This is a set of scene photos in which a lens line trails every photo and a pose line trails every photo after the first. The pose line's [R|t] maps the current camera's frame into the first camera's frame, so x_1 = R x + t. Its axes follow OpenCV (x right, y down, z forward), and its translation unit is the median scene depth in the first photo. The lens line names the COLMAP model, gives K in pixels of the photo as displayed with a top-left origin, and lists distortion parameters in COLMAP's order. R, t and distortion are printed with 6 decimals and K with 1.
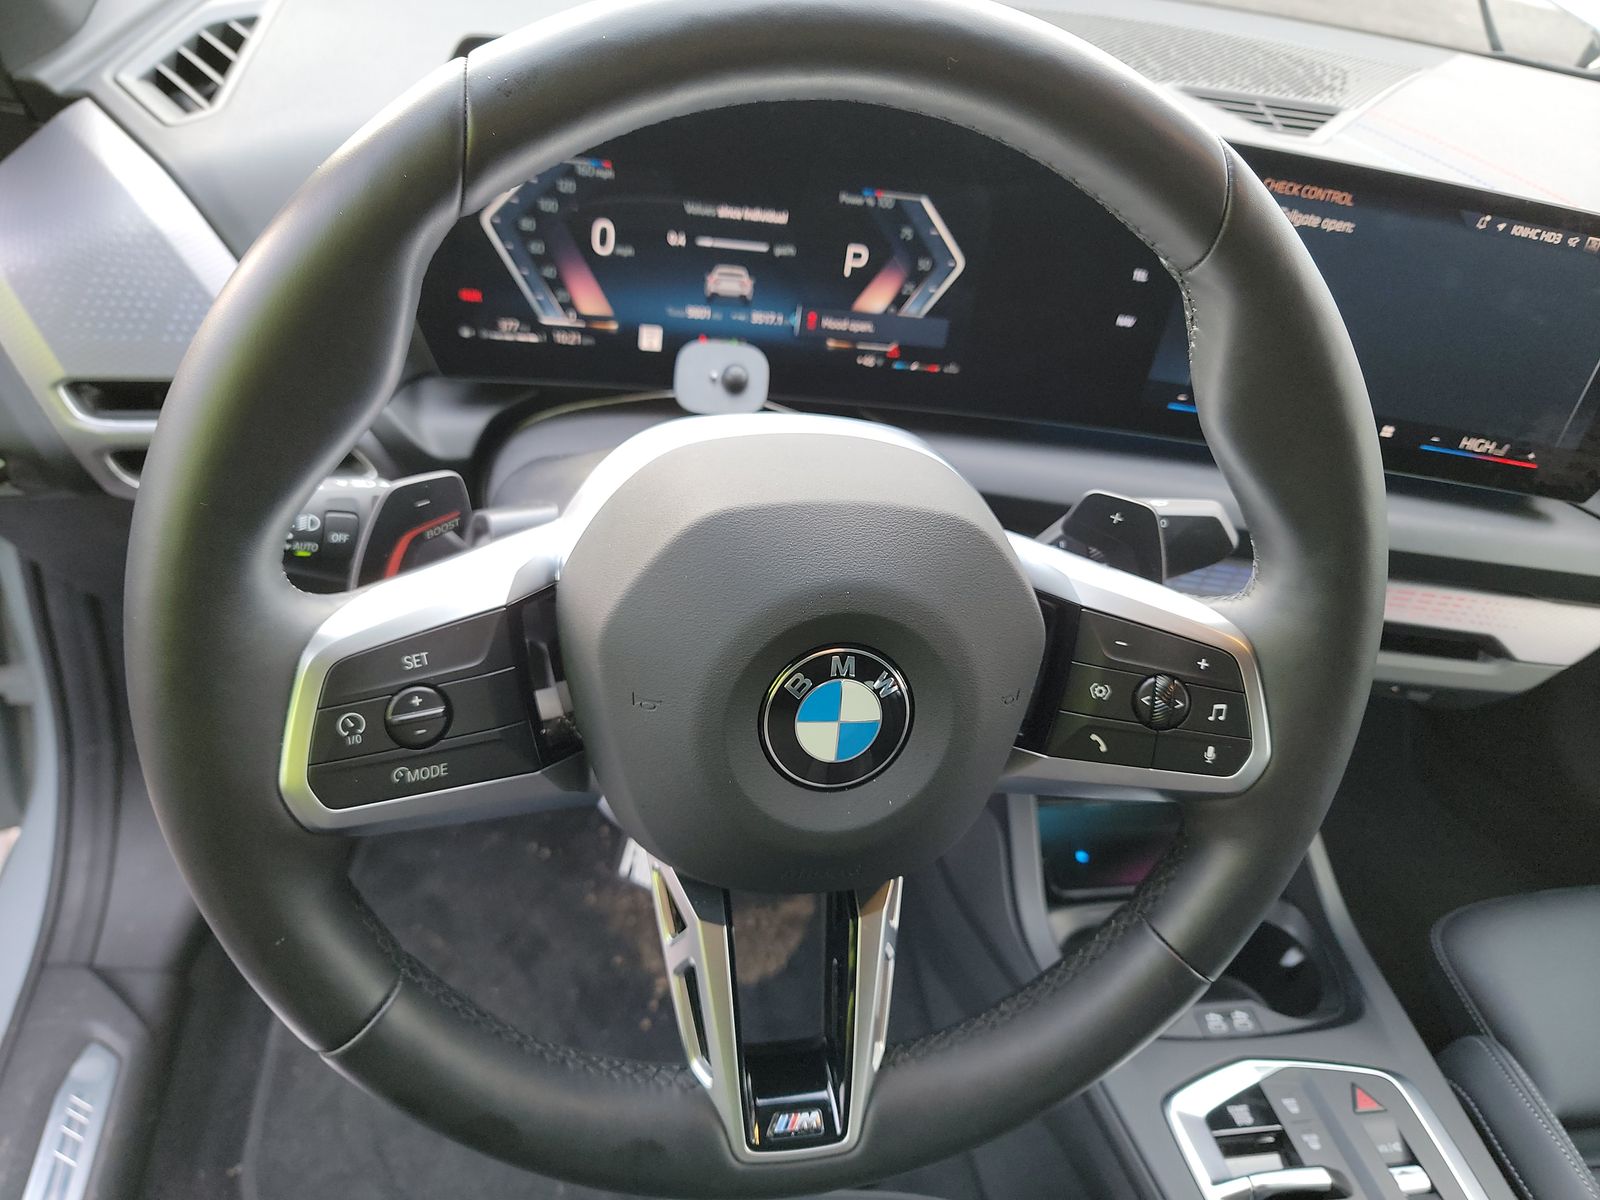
lens RADIAL K [[1165.9, 0, 804.9], [0, 1165.9, 611.2], [0, 0, 1]] dist [0.063388, -0.053029]
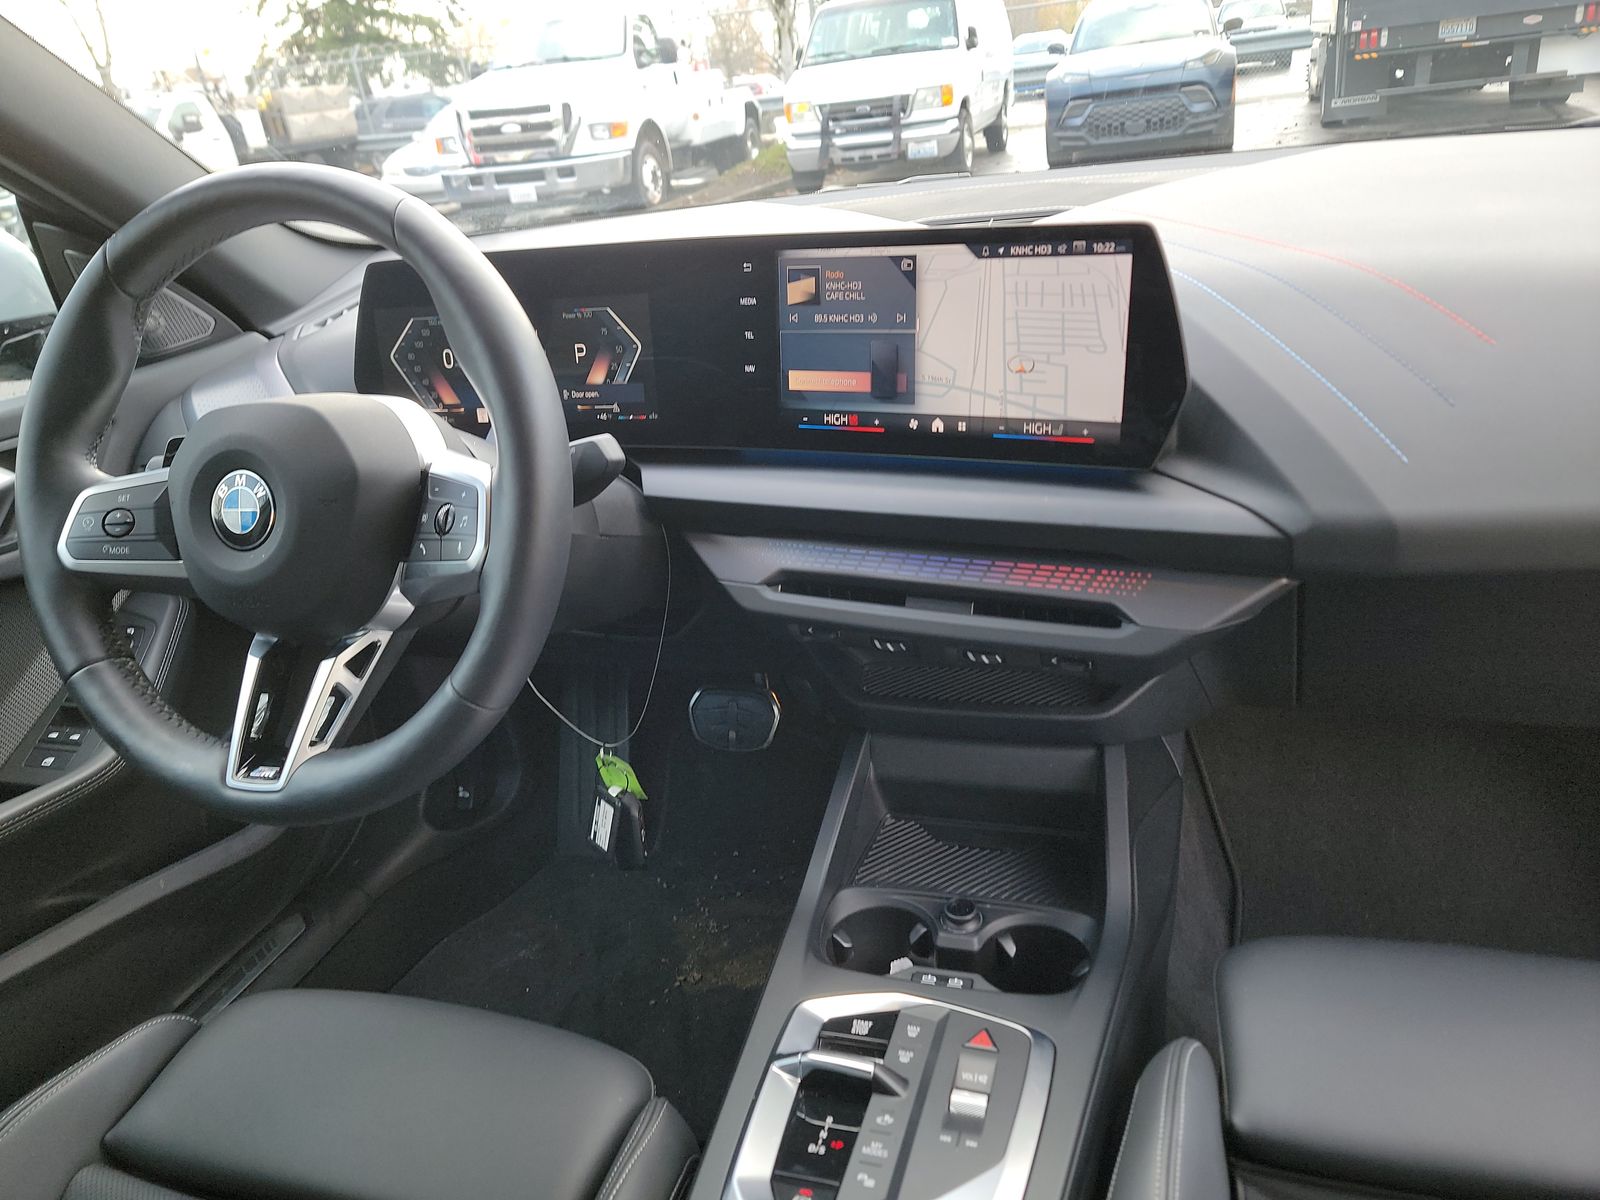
lens RADIAL K [[1165.9, 0, 805.6], [0, 1165.9, 596.1], [0, 0, 1]] dist [0.063388, -0.053029]
pose [[0.843159, -0.050814, -0.535257, 1.130964], [-0.098840, 0.963909, -0.247205, 0.378547], [0.528501, 0.261338, 0.807706, -0.028914]]
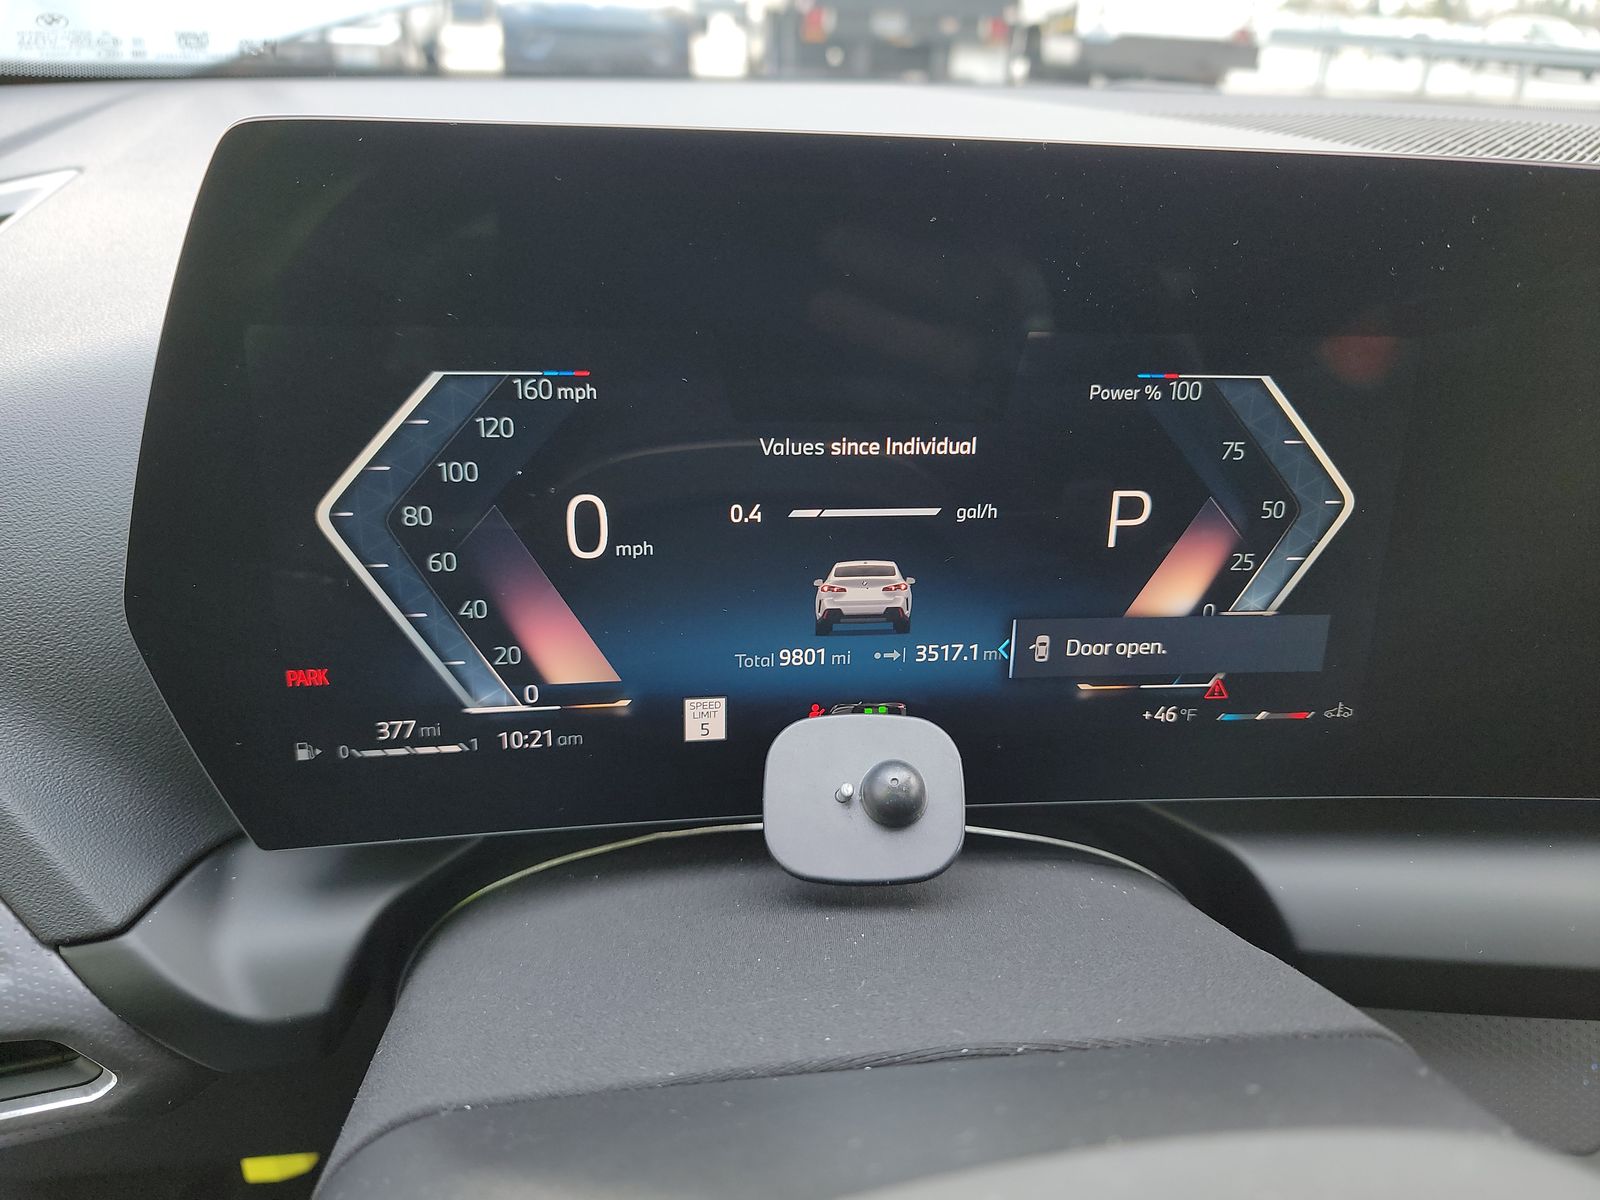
lens RADIAL K [[1165.9, 0, 814.1], [0, 1165.9, 588.7], [0, 0, 1]] dist [0.063388, -0.053029]
pose [[0.993122, -0.093469, -0.070515, -0.050845], [0.075987, 0.972724, -0.219167, -0.178795], [0.089077, 0.212301, 0.973136, 0.542214]]
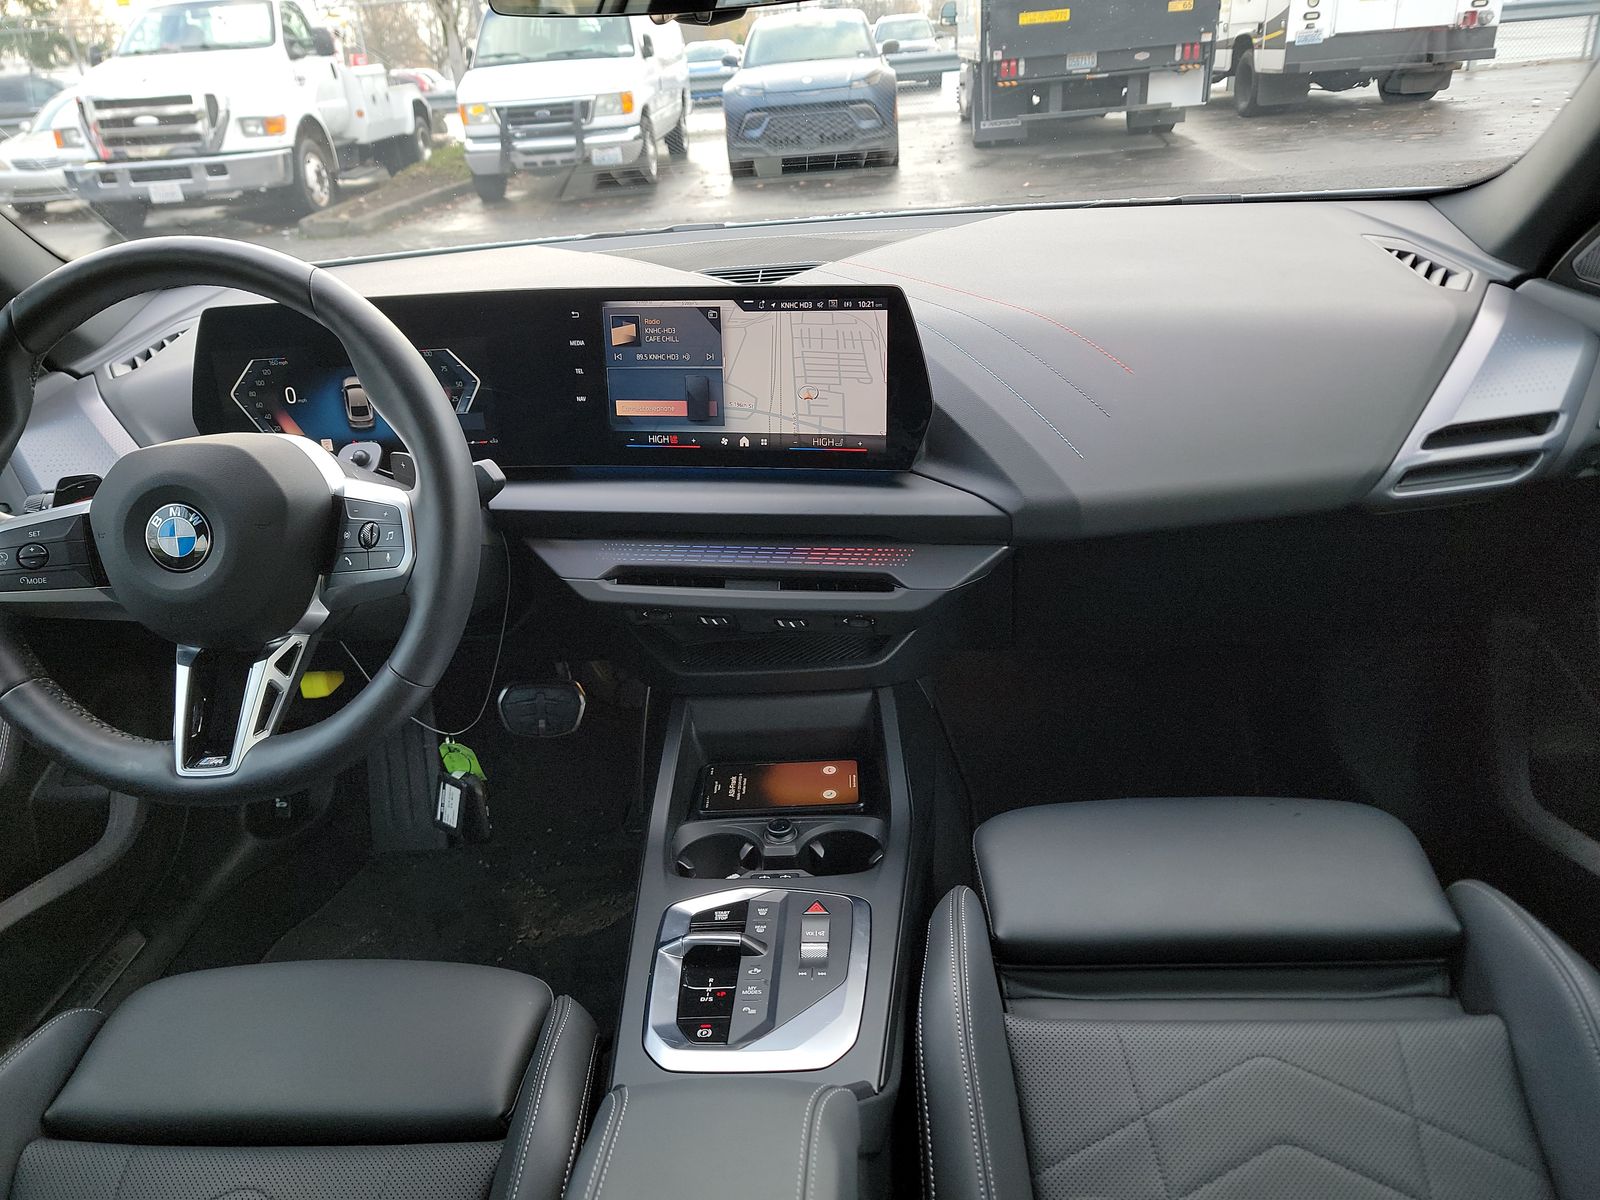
lens RADIAL K [[1165.9, 0, 805.6], [0, 1165.9, 633.7], [0, 0, 1]] dist [0.063388, -0.053029]
pose [[0.942856, -0.106562, -0.315701, 1.140912], [0.033037, 0.972709, -0.229663, 0.510813], [0.331558, 0.206109, 0.920646, -0.402030]]
